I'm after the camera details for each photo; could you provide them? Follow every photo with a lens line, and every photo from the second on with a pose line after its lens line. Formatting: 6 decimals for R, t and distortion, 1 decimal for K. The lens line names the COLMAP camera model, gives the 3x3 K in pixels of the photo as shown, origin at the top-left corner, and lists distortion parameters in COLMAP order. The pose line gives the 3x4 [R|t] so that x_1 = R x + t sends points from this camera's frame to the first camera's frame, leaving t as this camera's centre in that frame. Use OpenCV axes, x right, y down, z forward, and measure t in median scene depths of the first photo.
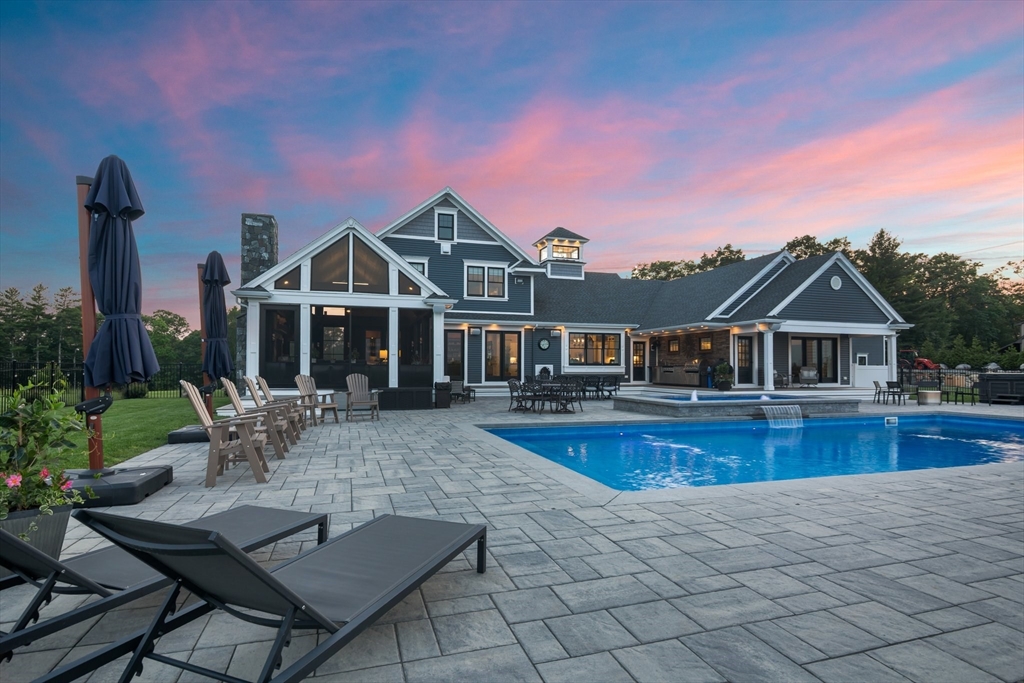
lens RADIAL K [[512.9, 0, 507.0], [0, 512.9, 348.1], [0, 0, 1]] dist [-0.001108, -0.000097]
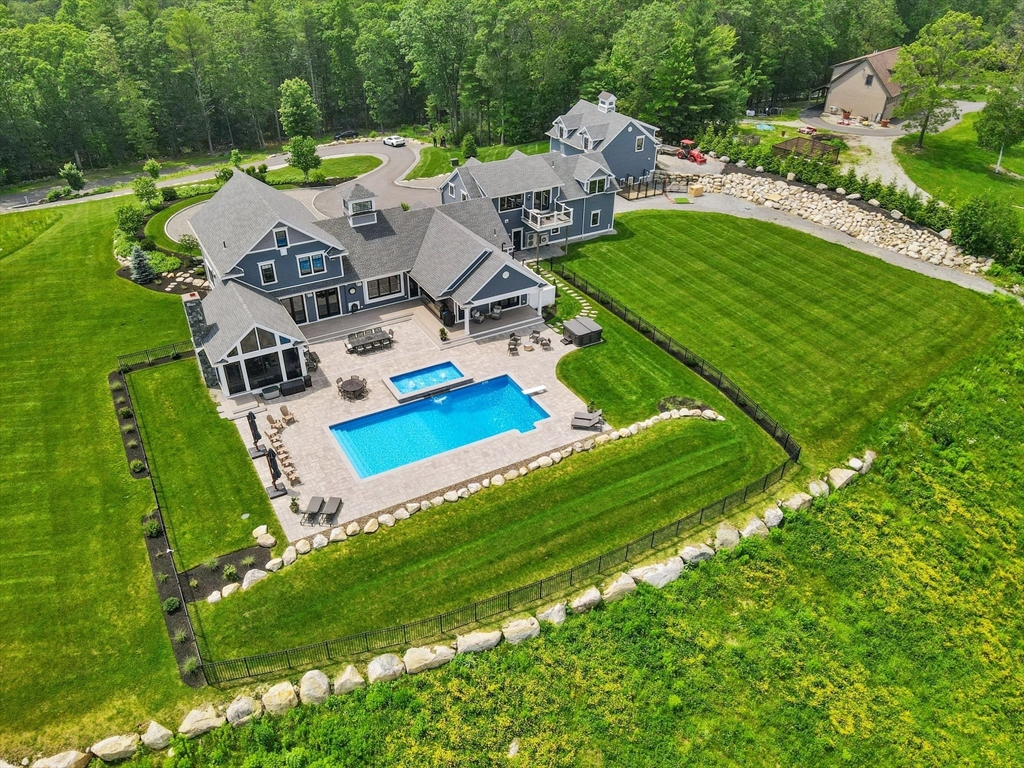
lens RADIAL K [[719.3, 0, 511.3], [0, 719.3, 382.5], [0, 0, 1]] dist [0.000832, 0.000183]
pose [[0.973416, -0.109567, 0.201139, 0.076612], [-0.030451, 0.808461, 0.587762, -1.212521], [-0.227012, -0.578262, 0.783632, -1.163852]]
